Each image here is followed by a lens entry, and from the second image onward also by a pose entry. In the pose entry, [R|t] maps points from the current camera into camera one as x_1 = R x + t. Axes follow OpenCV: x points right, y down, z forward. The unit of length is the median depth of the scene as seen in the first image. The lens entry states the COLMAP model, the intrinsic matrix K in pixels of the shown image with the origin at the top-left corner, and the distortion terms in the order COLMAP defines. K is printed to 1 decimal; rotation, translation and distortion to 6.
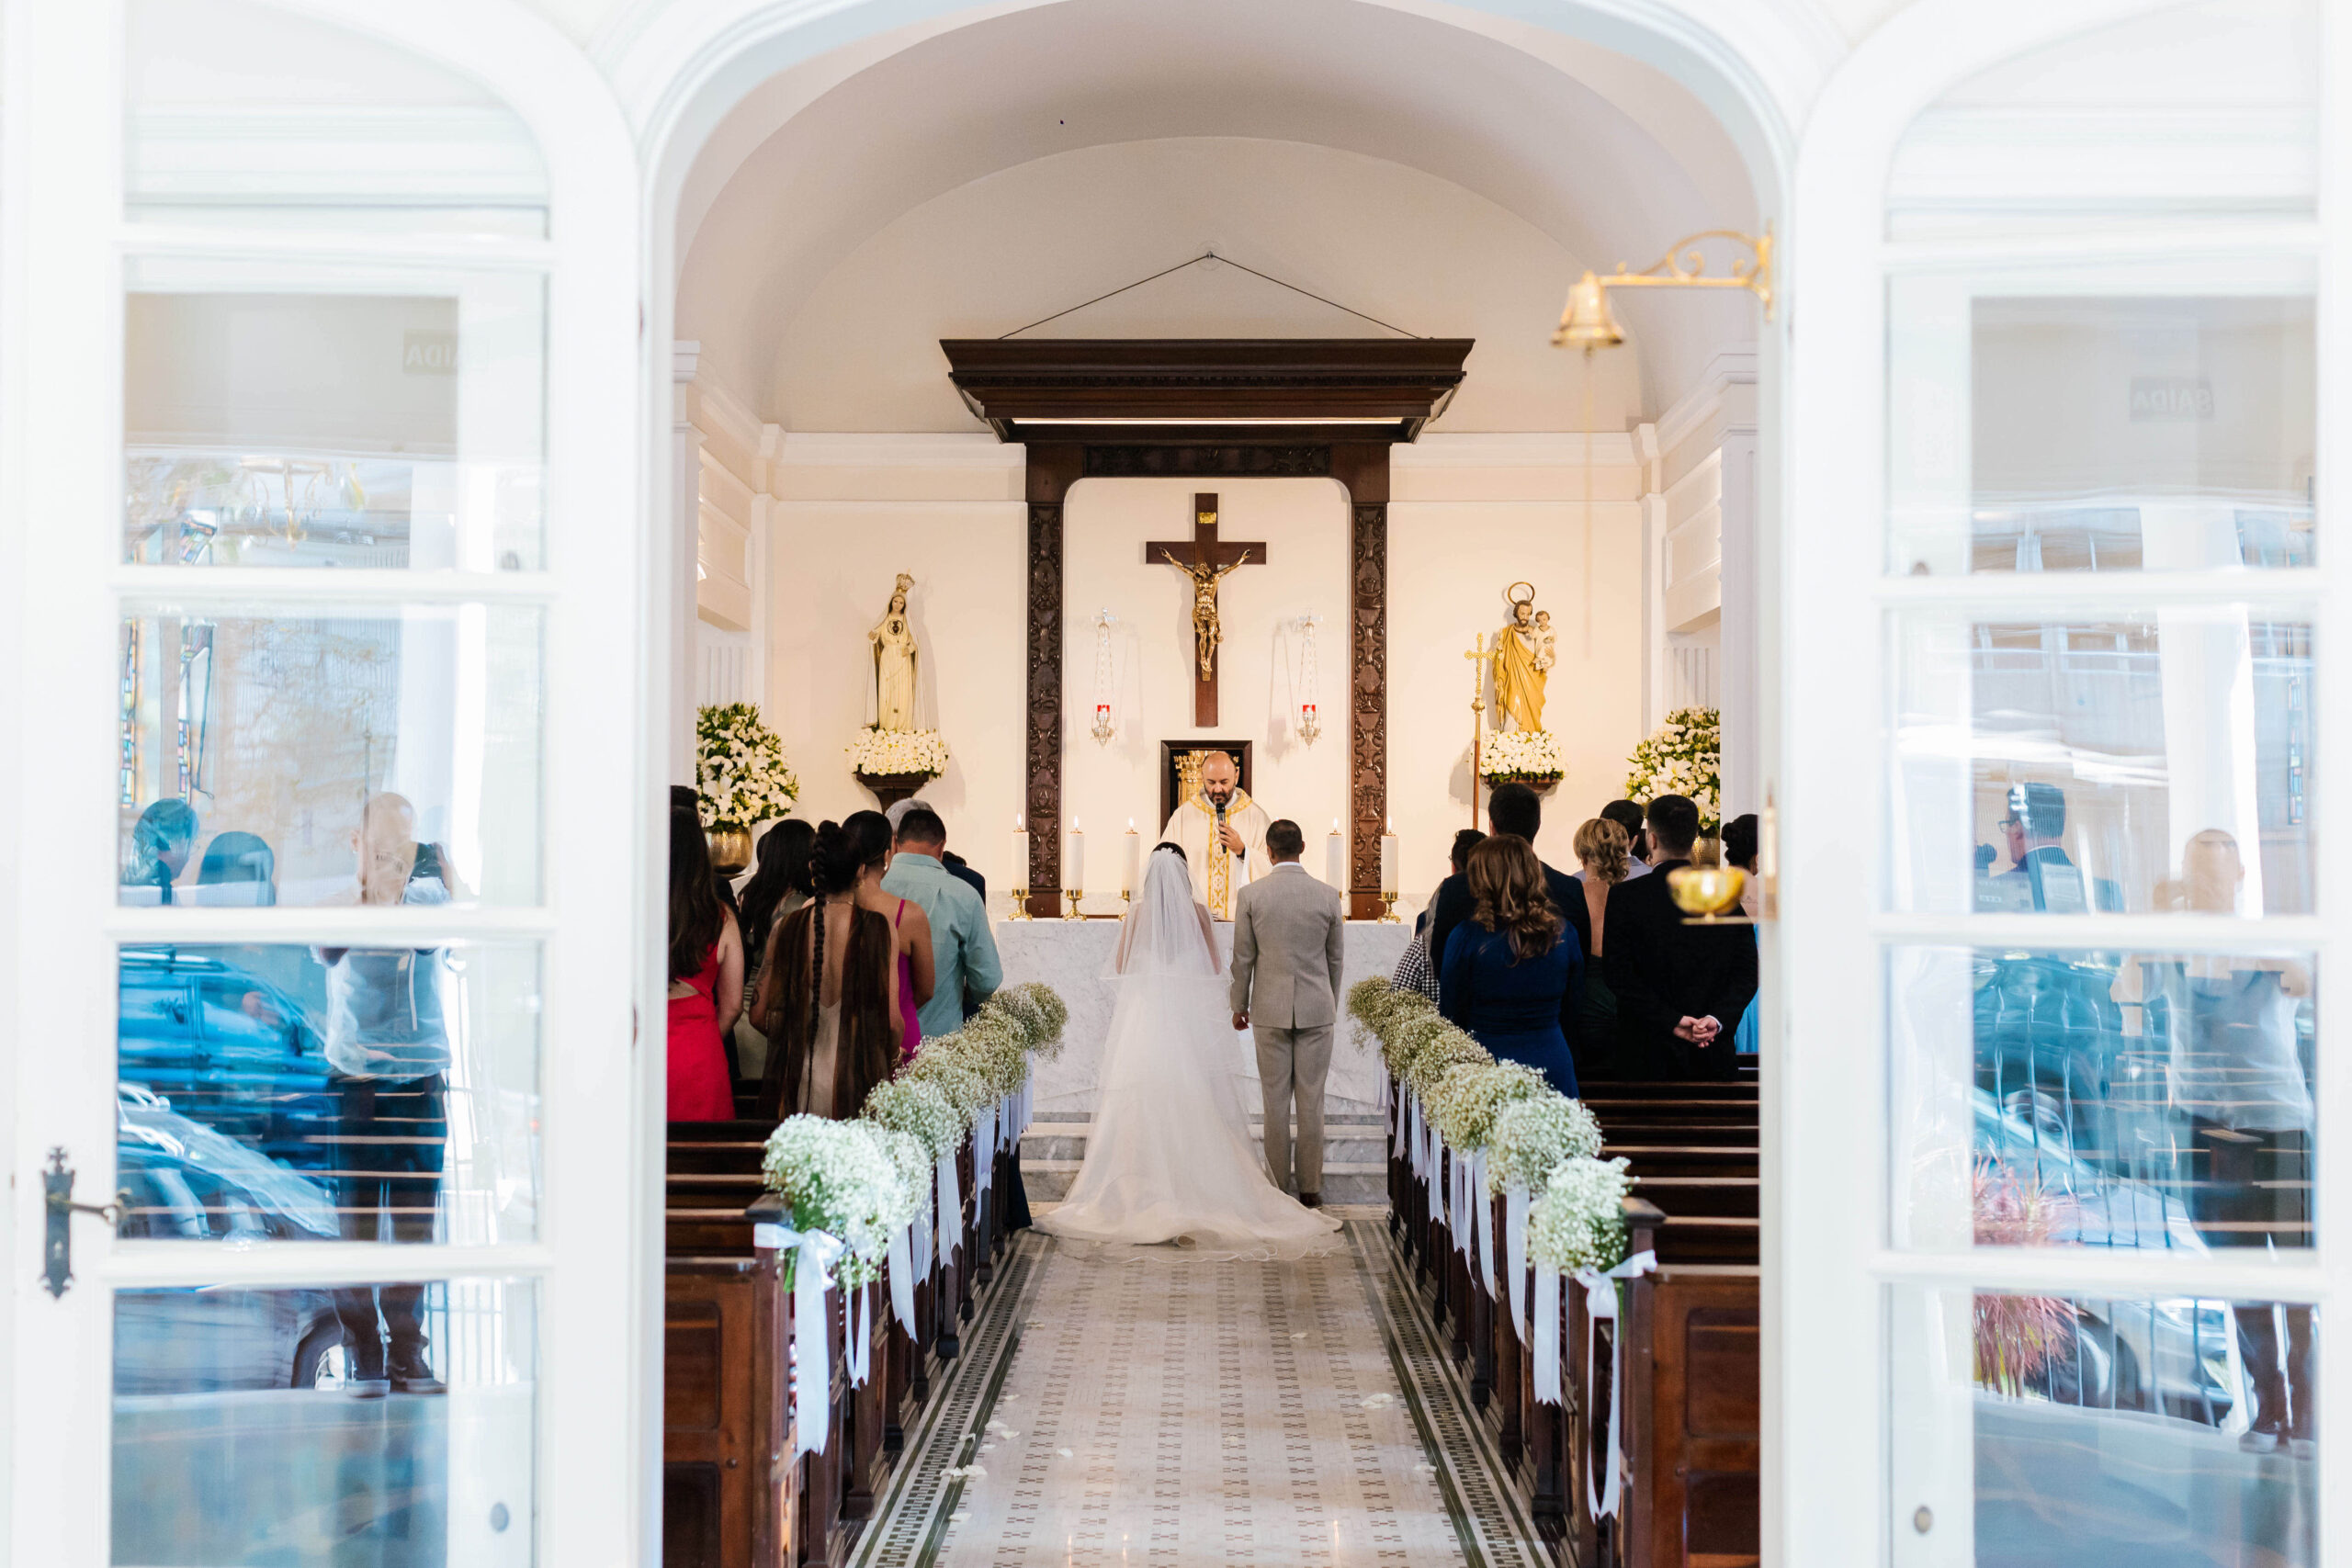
lens RADIAL K [[3332.9, 0, 1176.0], [0, 3332.9, 784.0], [0, 0, 1]] dist [0.022358, 0.032302]
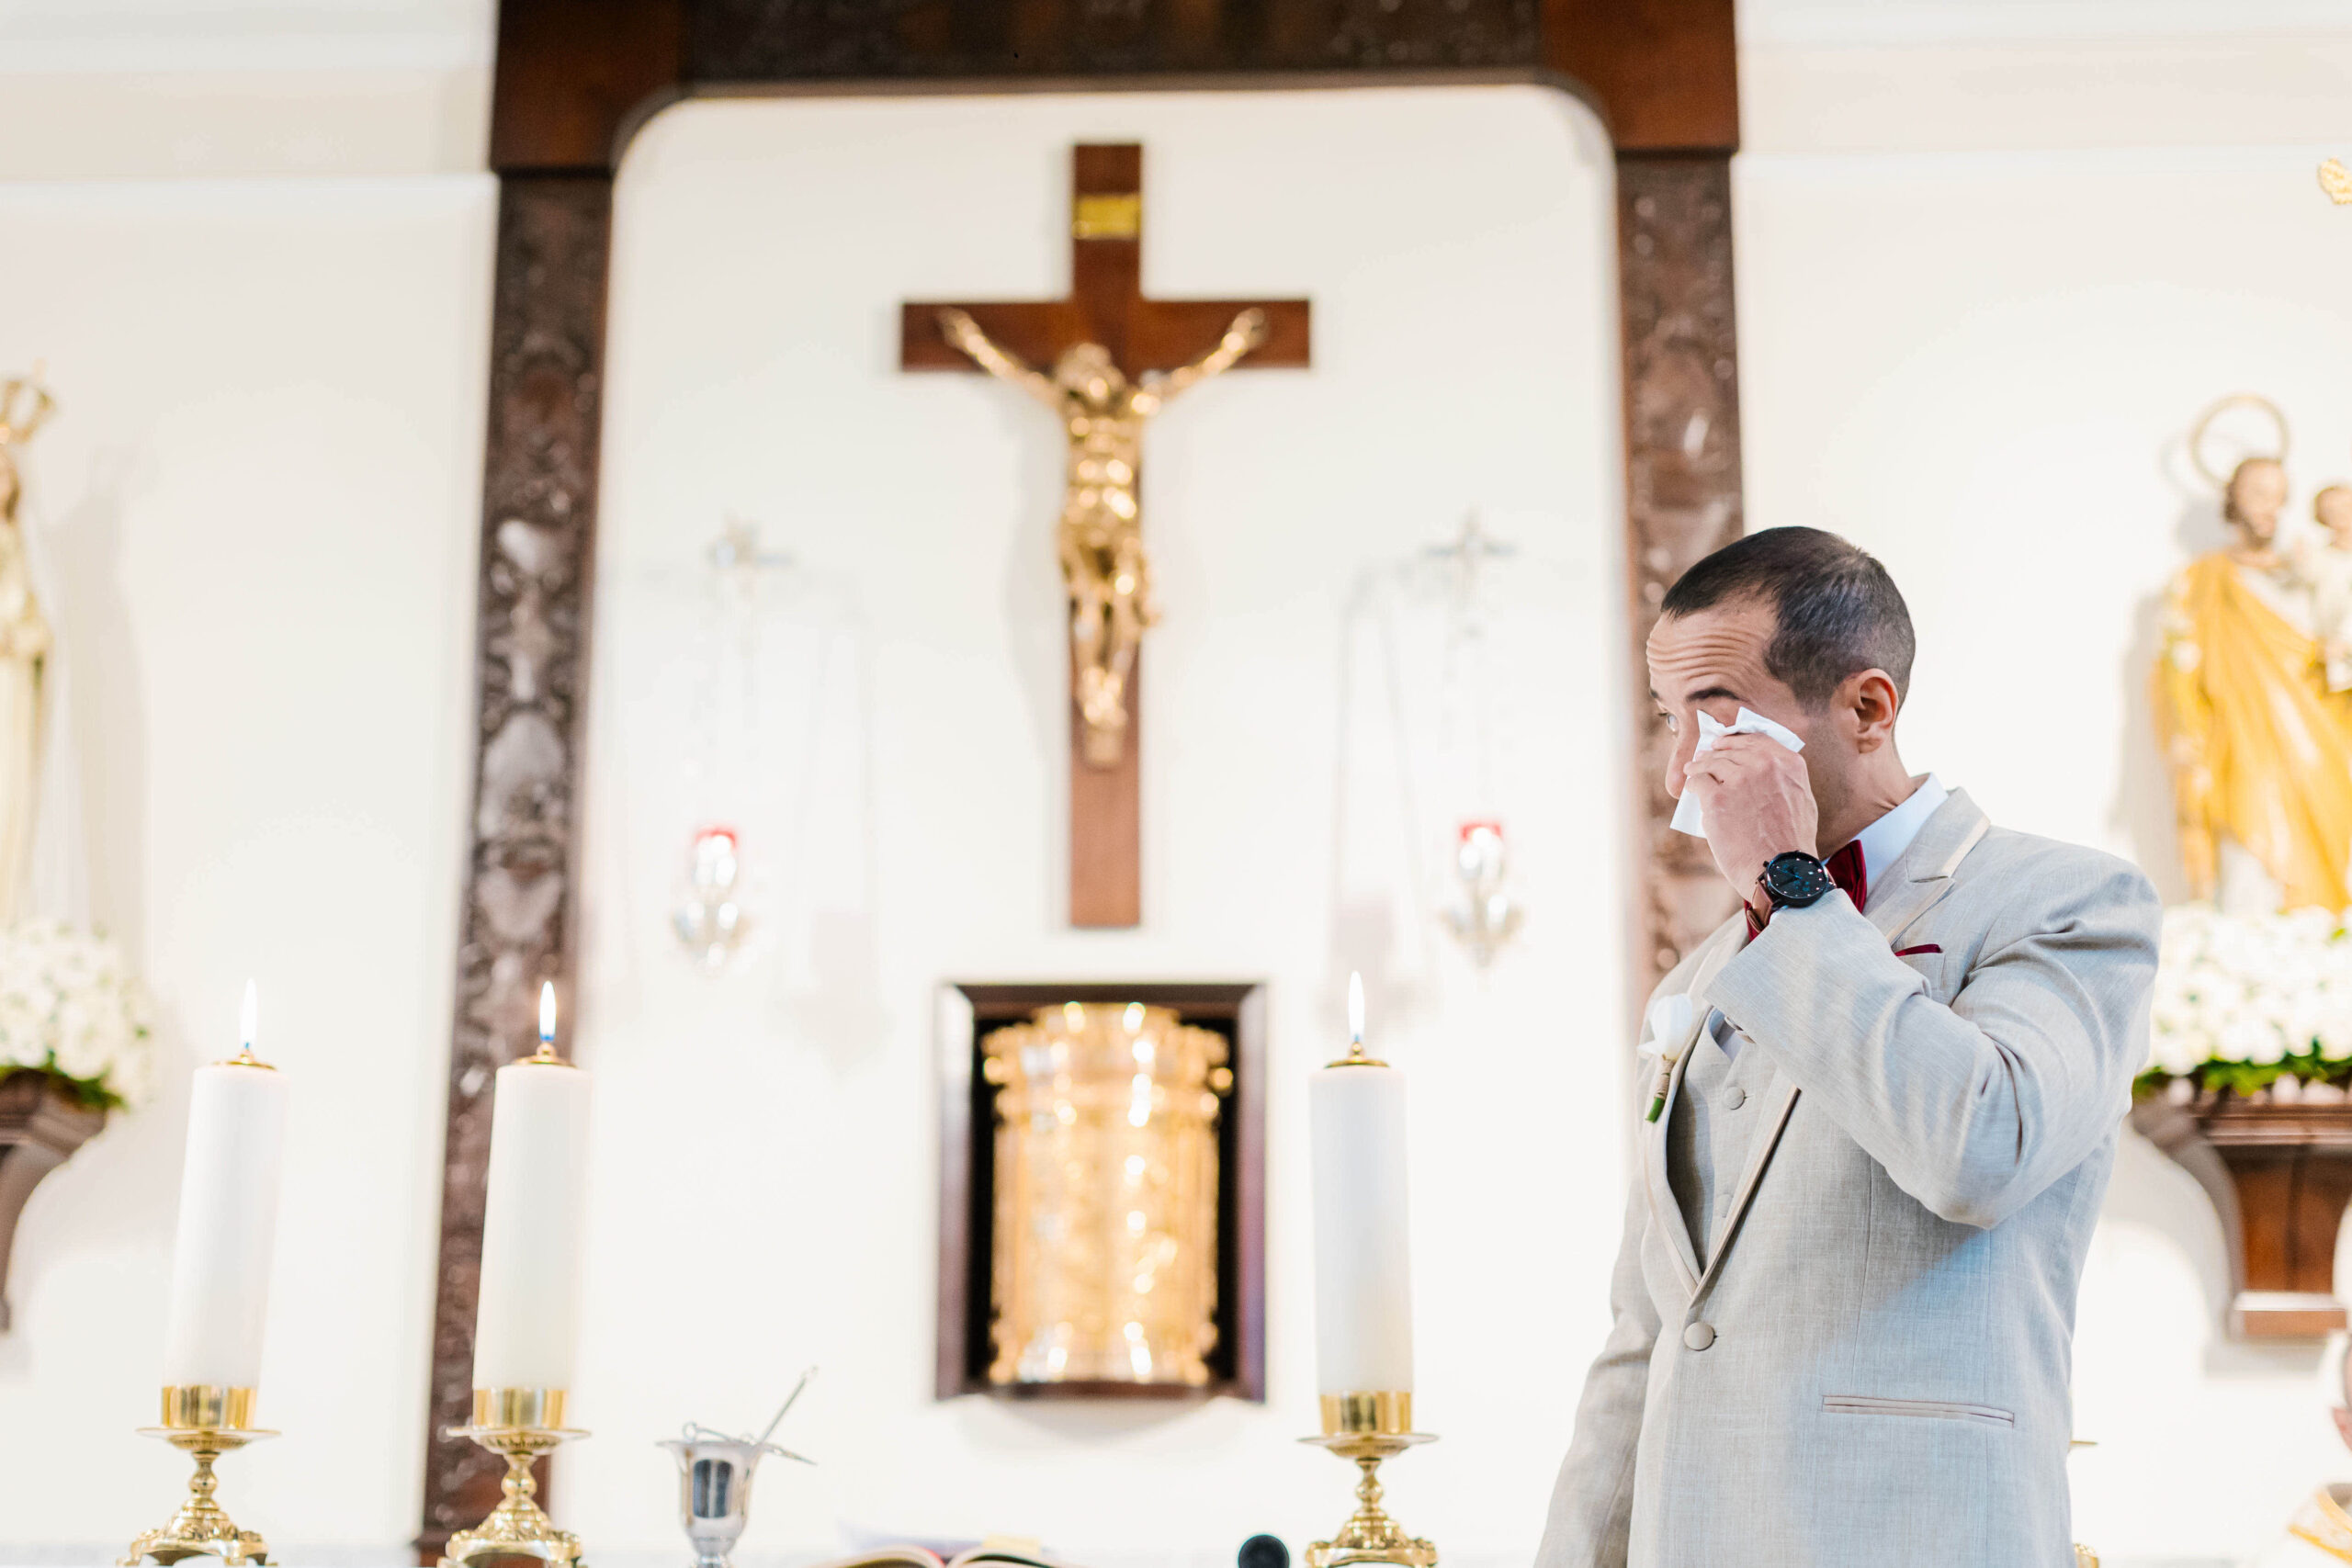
lens RADIAL K [[3332.9, 0, 1176.0], [0, 3332.9, 784.0], [0, 0, 1]] dist [0.022358, 0.032302]
pose [[0.999632, -0.005862, -0.026486, 0.022384], [-0.001131, 0.966524, -0.256573, 0.041484], [0.027104, 0.256509, 0.966162, 0.734517]]
